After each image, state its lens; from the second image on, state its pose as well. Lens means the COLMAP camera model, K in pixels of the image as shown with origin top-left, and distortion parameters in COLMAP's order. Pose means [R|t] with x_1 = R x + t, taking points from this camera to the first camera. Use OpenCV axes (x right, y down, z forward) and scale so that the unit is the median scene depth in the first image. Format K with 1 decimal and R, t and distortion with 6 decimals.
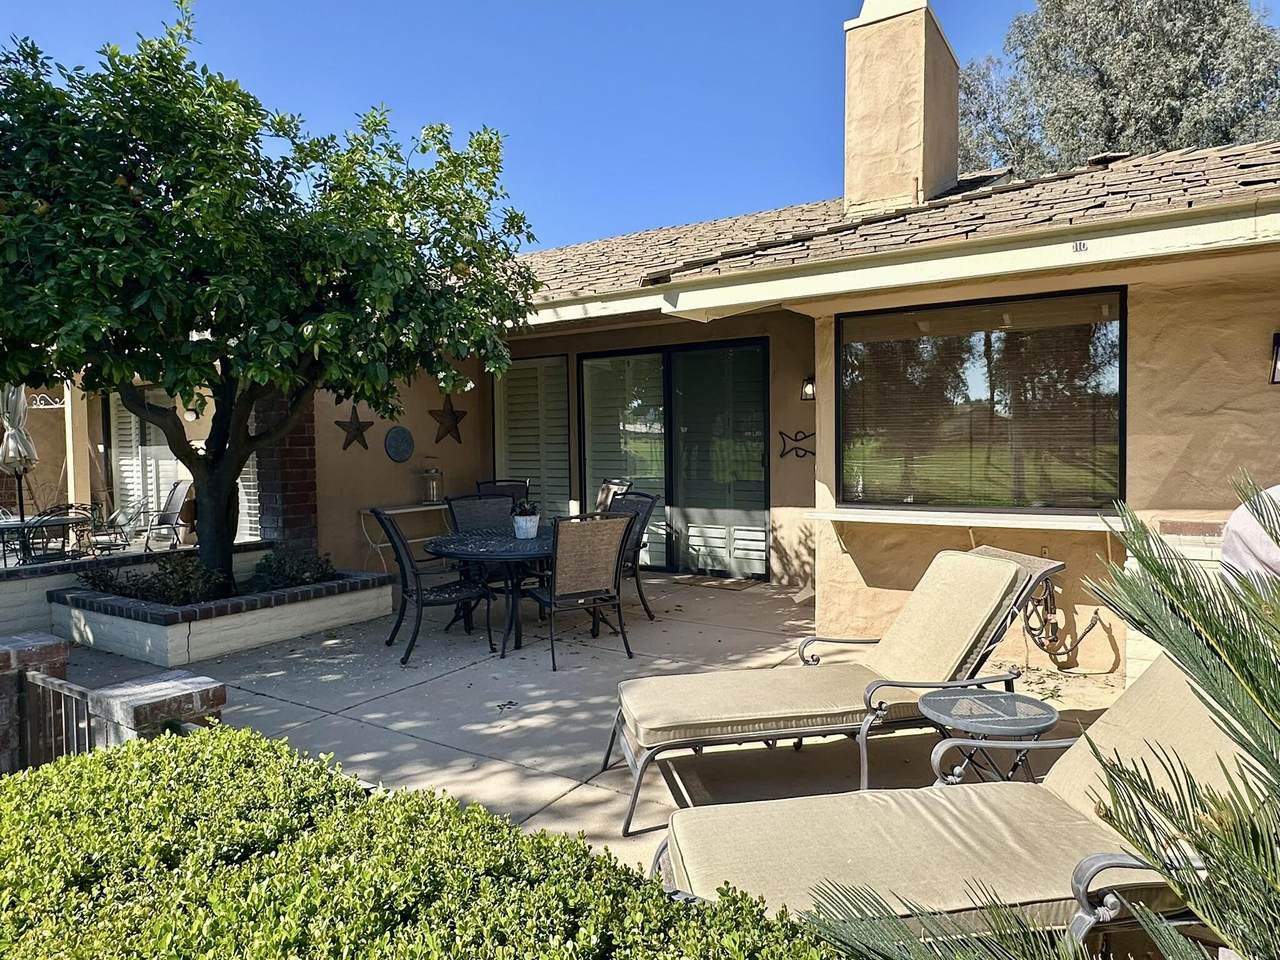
lens RADIAL K [[803.2, 0, 638.3], [0, 803.2, 481.6], [0, 0, 1]] dist [-0.035188, -0.000289]
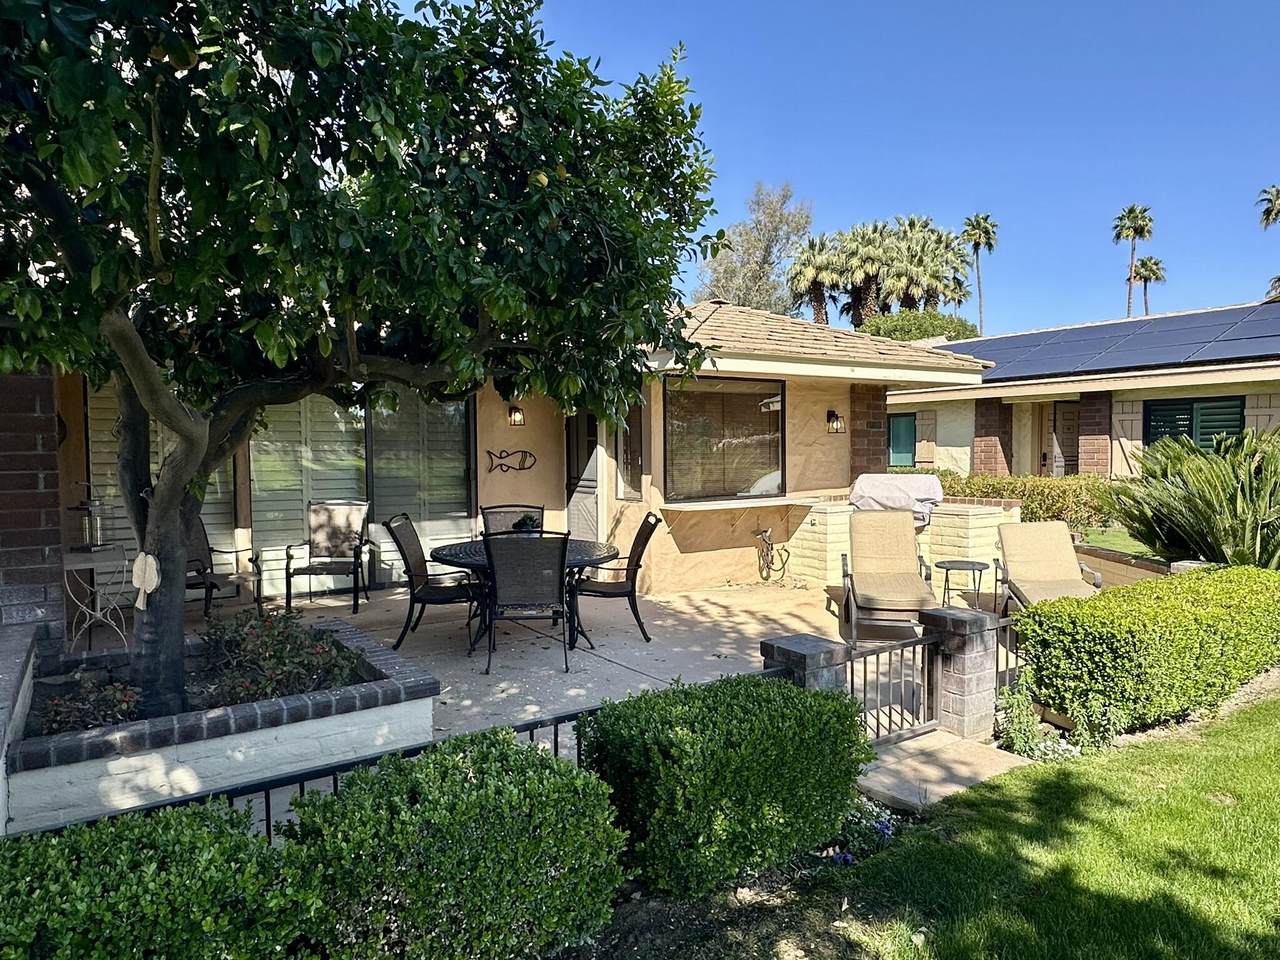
lens RADIAL K [[803.2, 0, 639.8], [0, 803.2, 478.3], [0, 0, 1]] dist [-0.035188, -0.000289]
pose [[0.395541, -0.021617, 0.918194, -1.119211], [0.045004, 0.998978, 0.004132, -0.022369], [-0.917345, 0.039689, 0.396110, 0.447865]]
